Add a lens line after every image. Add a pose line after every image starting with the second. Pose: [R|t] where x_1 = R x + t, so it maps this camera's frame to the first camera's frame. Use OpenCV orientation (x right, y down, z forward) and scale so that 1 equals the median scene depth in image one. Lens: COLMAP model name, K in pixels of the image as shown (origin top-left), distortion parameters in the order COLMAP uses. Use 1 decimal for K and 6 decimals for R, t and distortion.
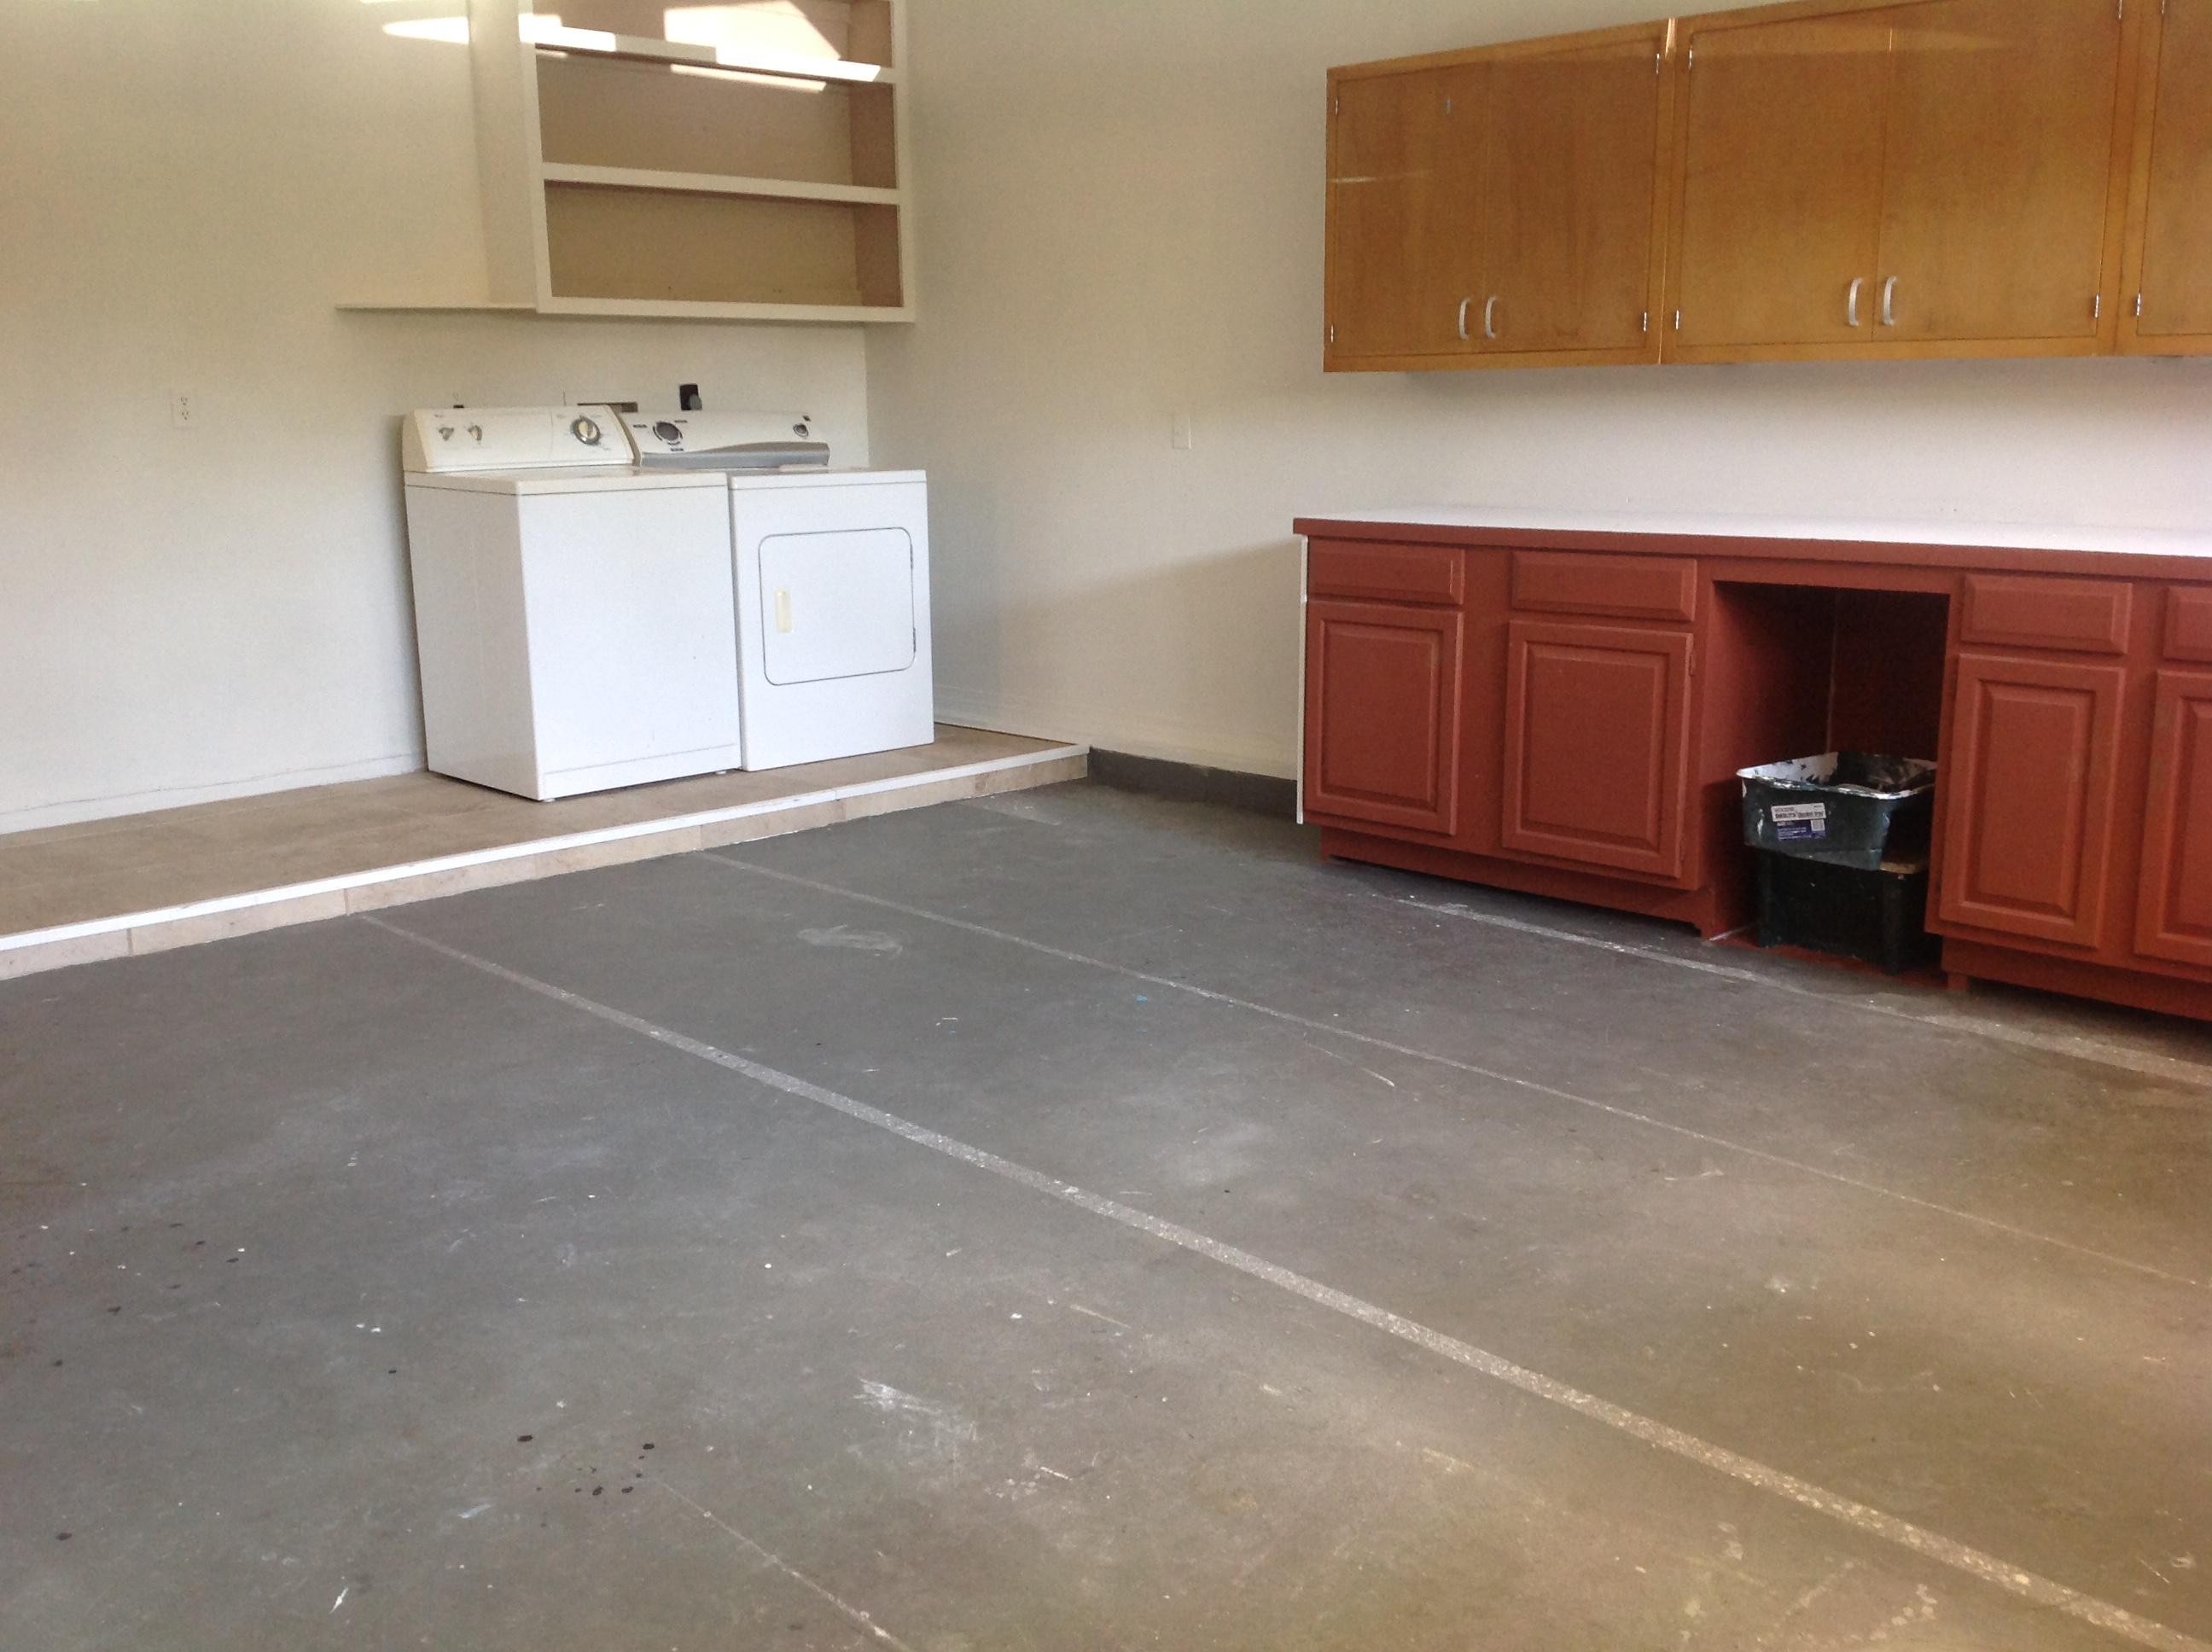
lens RADIAL K [[2097.6, 0, 1127.1], [0, 2097.6, 812.3], [0, 0, 1]] dist [0.054114, 0.000000]
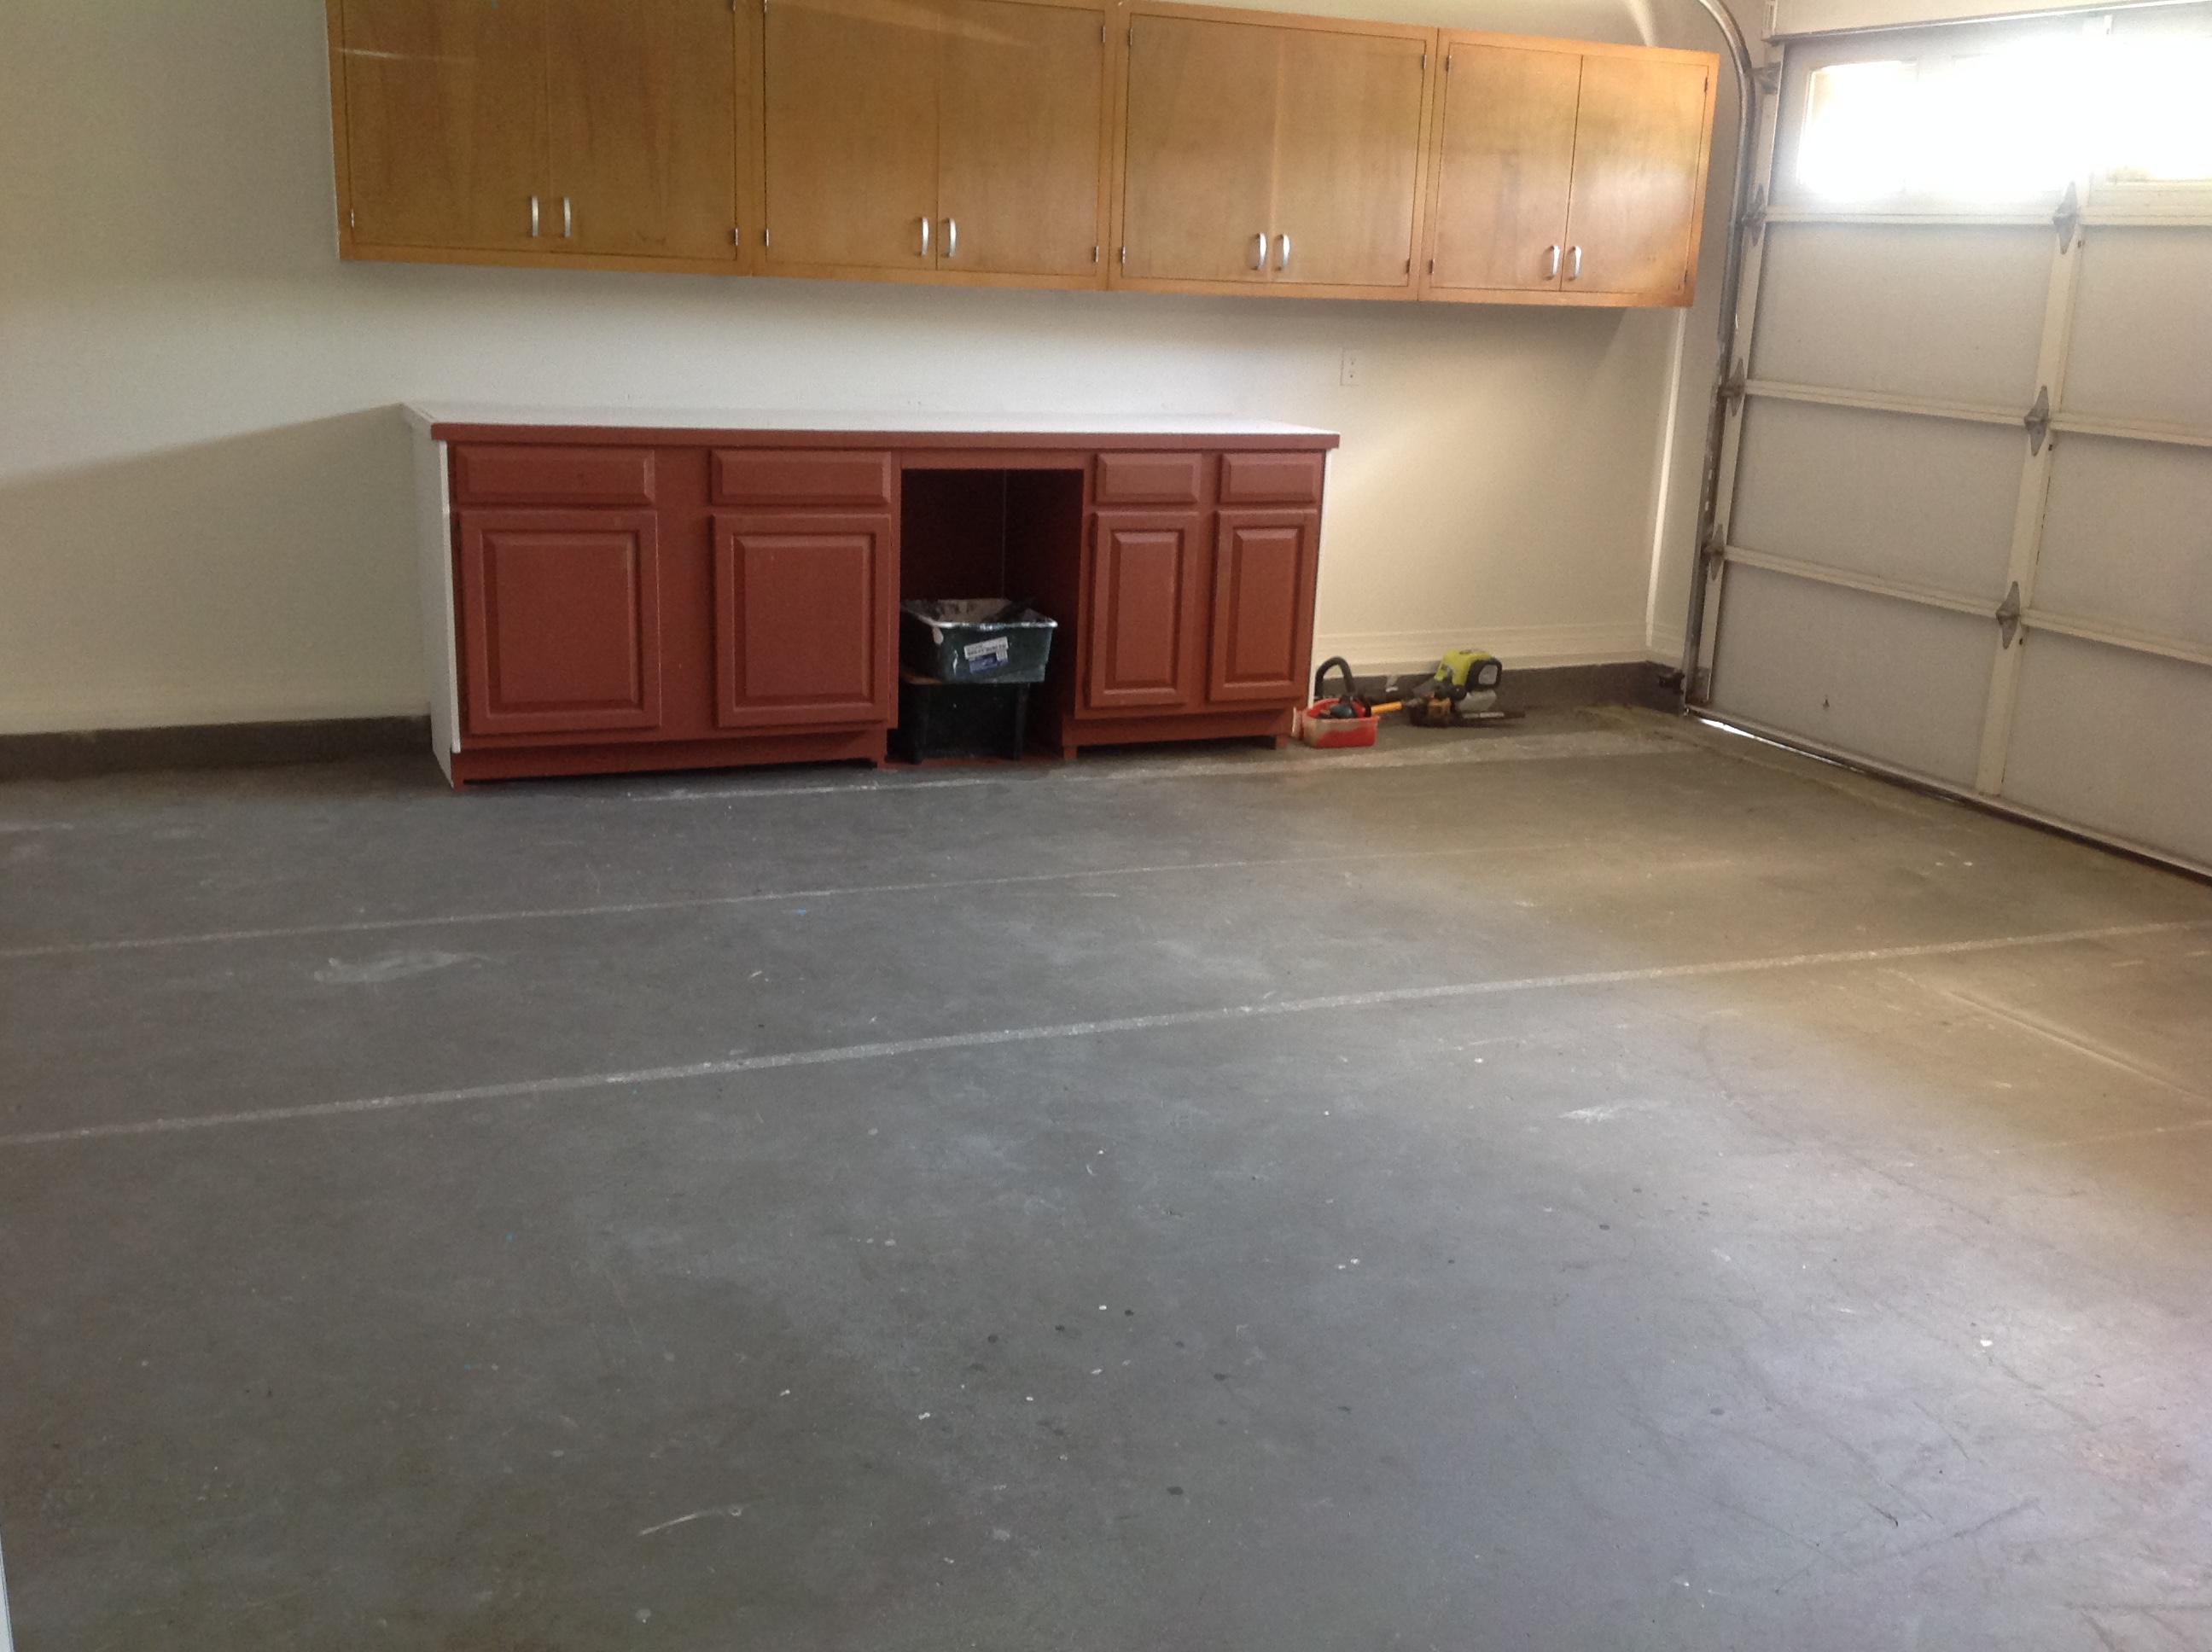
lens RADIAL K [[2097.6, 0, 1128.4], [0, 2097.6, 839.1], [0, 0, 1]] dist [0.054114, 0.000000]
pose [[0.361441, -0.219736, 0.906133, -0.826444], [0.141433, 0.973509, 0.179659, -0.103088], [-0.921606, 0.063221, 0.382944, 0.443922]]
